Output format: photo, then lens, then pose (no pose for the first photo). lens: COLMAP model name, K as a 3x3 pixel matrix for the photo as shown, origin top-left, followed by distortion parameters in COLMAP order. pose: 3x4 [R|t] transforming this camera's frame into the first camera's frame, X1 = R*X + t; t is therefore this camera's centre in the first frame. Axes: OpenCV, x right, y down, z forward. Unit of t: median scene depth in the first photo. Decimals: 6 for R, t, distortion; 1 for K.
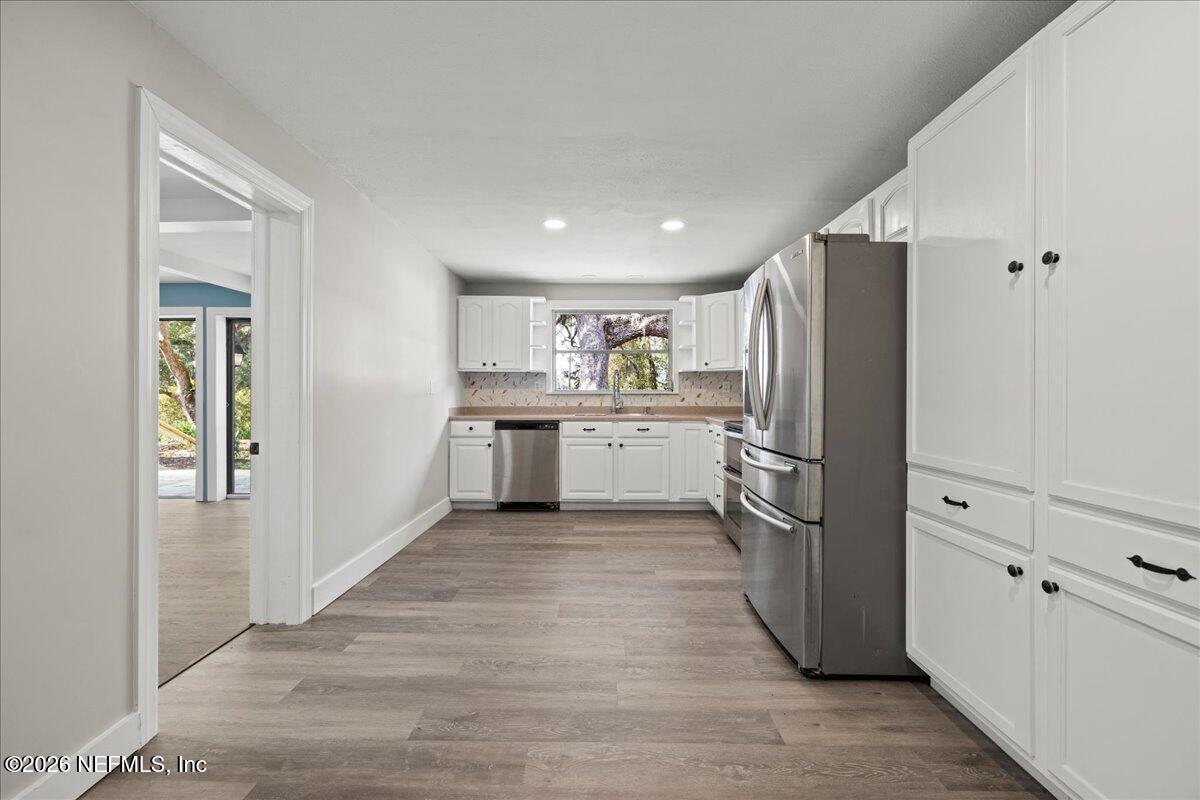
lens RADIAL K [[514.3, 0, 596.9], [0, 514.3, 391.4], [0, 0, 1]] dist [0.002217, 0.000873]
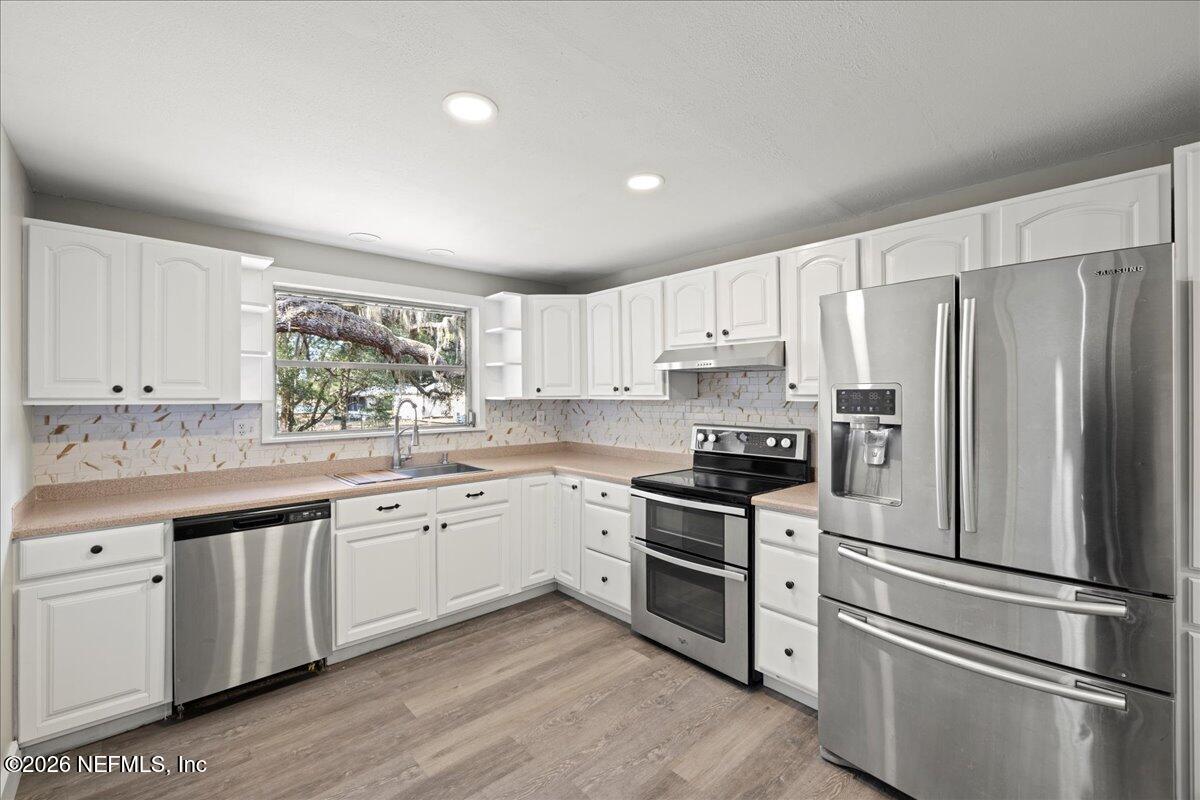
lens RADIAL K [[514.3, 0, 596.9], [0, 514.3, 391.4], [0, 0, 1]] dist [0.002217, 0.000873]
pose [[0.731943, -0.000220, 0.681366, -0.231961], [0.003053, 0.999991, -0.002957, -0.050717], [-0.681359, 0.004244, 0.731937, 0.427166]]
